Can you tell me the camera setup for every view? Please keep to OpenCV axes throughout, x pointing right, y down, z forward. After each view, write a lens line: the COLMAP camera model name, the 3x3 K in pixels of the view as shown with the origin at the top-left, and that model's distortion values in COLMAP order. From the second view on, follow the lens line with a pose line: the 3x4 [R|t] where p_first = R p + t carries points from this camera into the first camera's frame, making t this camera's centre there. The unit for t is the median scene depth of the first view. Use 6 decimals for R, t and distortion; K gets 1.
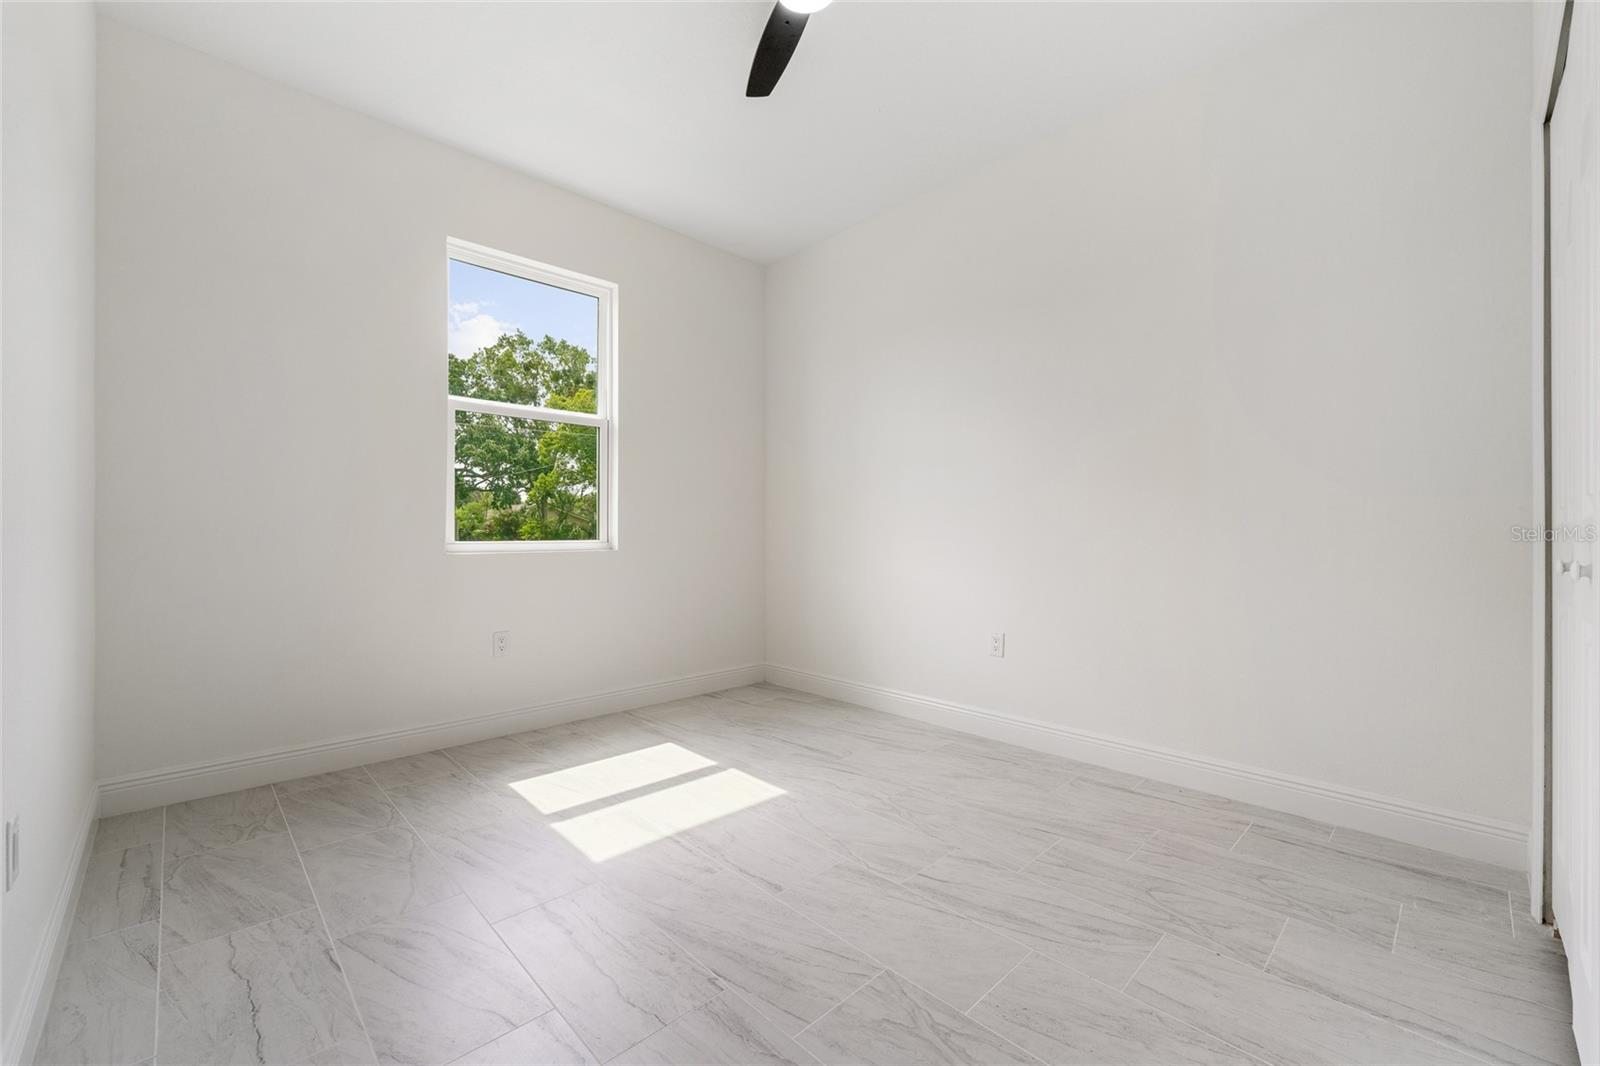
lens RADIAL K [[650.3, 0, 798.1], [0, 650.3, 529.3], [0, 0, 1]] dist [0.000249, 0.000079]
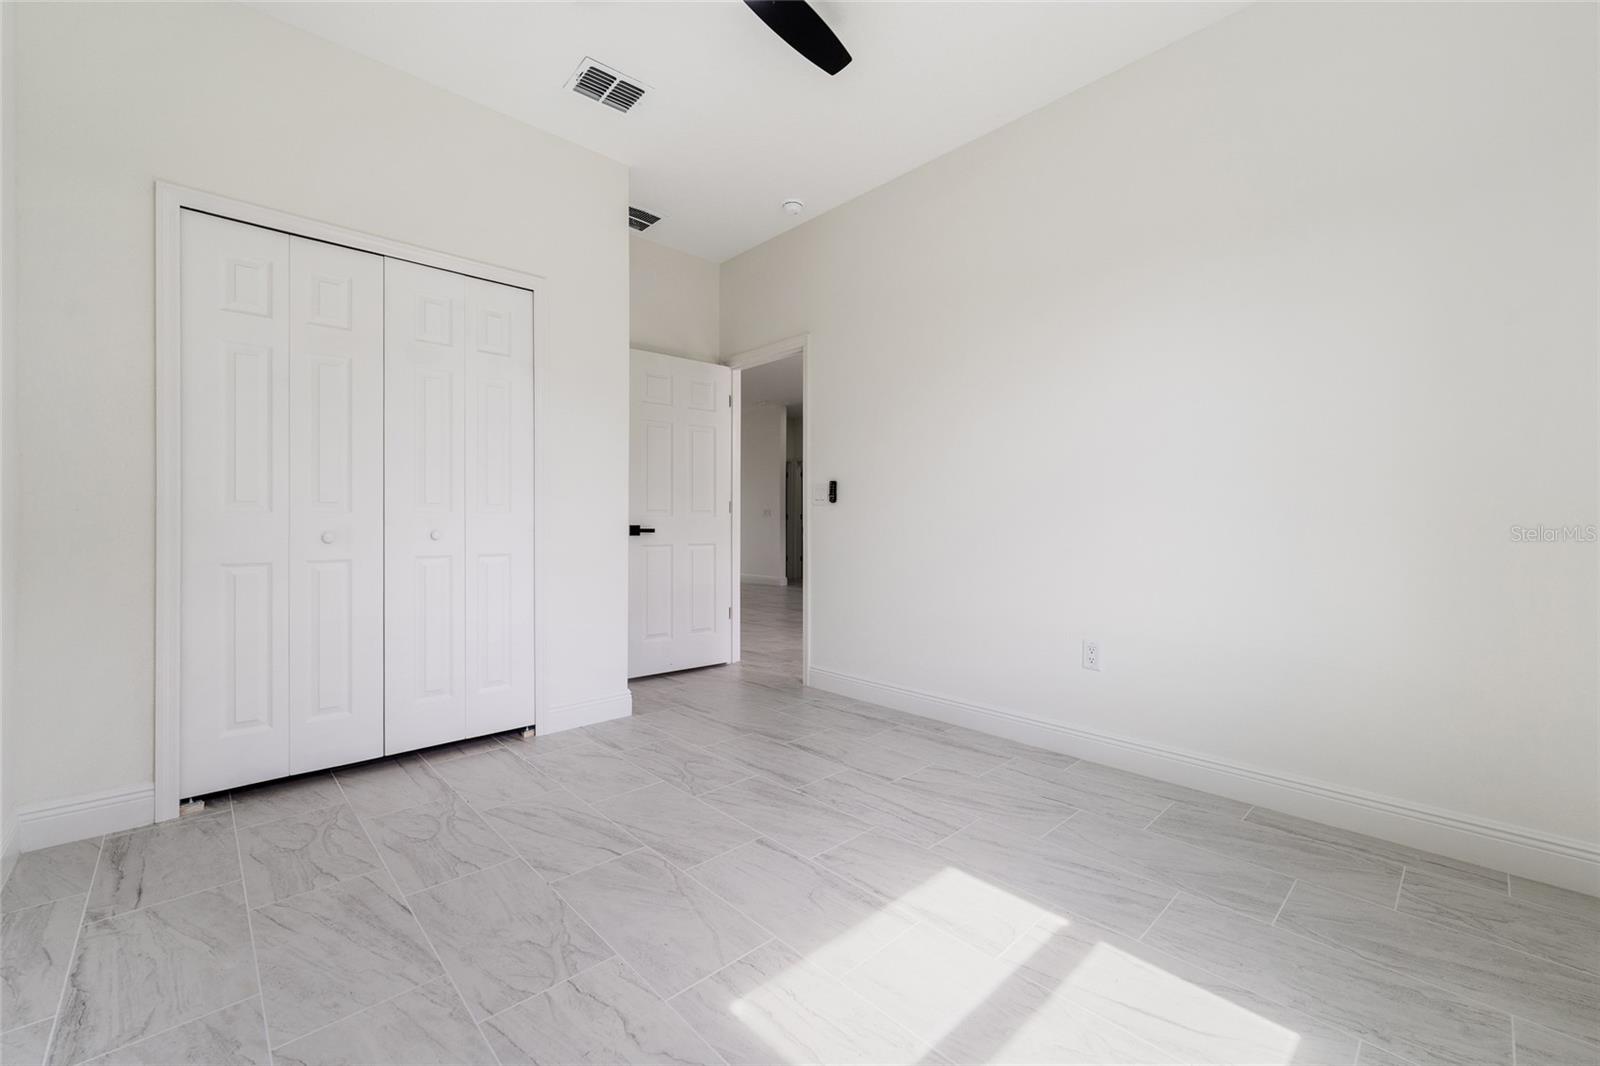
lens RADIAL K [[650.3, 0, 798.1], [0, 650.3, 529.3], [0, 0, 1]] dist [0.000249, 0.000079]
pose [[-0.999912, -0.002381, 0.013088, -0.103202], [-0.002331, 0.999990, 0.003843, 0.018117], [-0.013097, 0.003812, -0.999907, 1.994989]]
